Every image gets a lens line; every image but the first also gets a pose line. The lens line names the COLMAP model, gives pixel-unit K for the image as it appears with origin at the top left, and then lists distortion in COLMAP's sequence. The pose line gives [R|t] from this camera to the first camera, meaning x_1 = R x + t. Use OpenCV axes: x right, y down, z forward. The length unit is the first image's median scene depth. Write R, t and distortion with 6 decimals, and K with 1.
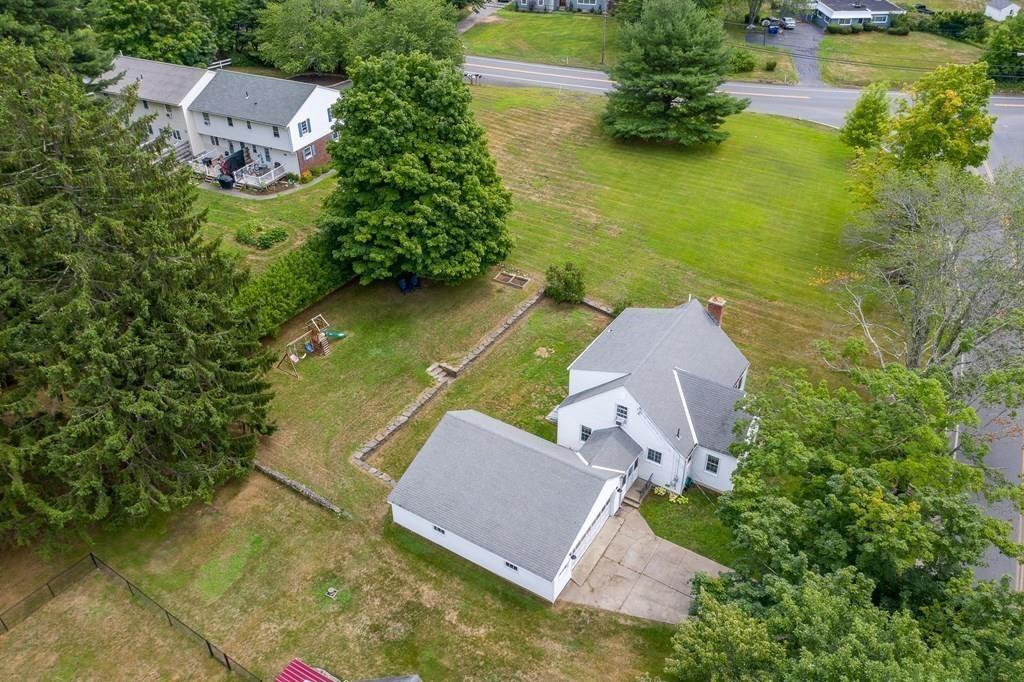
lens RADIAL K [[815.4, 0, 510.3], [0, 815.4, 336.2], [0, 0, 1]] dist [-0.006577, -0.000258]
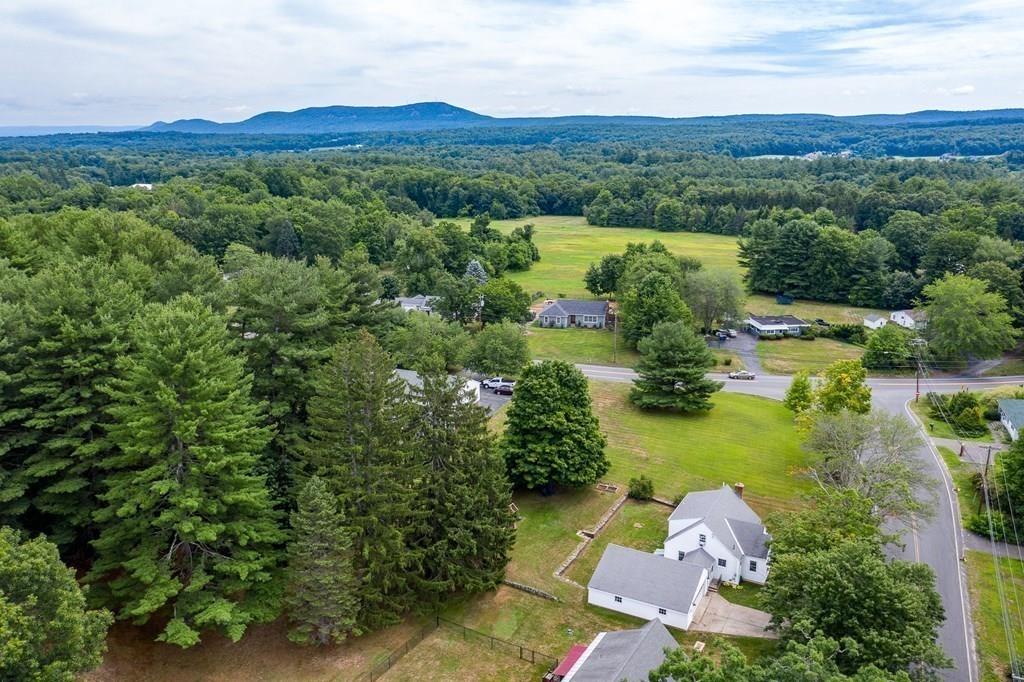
lens RADIAL K [[815.4, 0, 510.3], [0, 815.4, 336.2], [0, 0, 1]] dist [-0.006577, -0.000258]
pose [[0.997107, -0.011599, 0.075122, -0.336965], [0.036934, 0.937716, -0.345435, 0.219859], [-0.066436, 0.347210, 0.935431, -0.681186]]
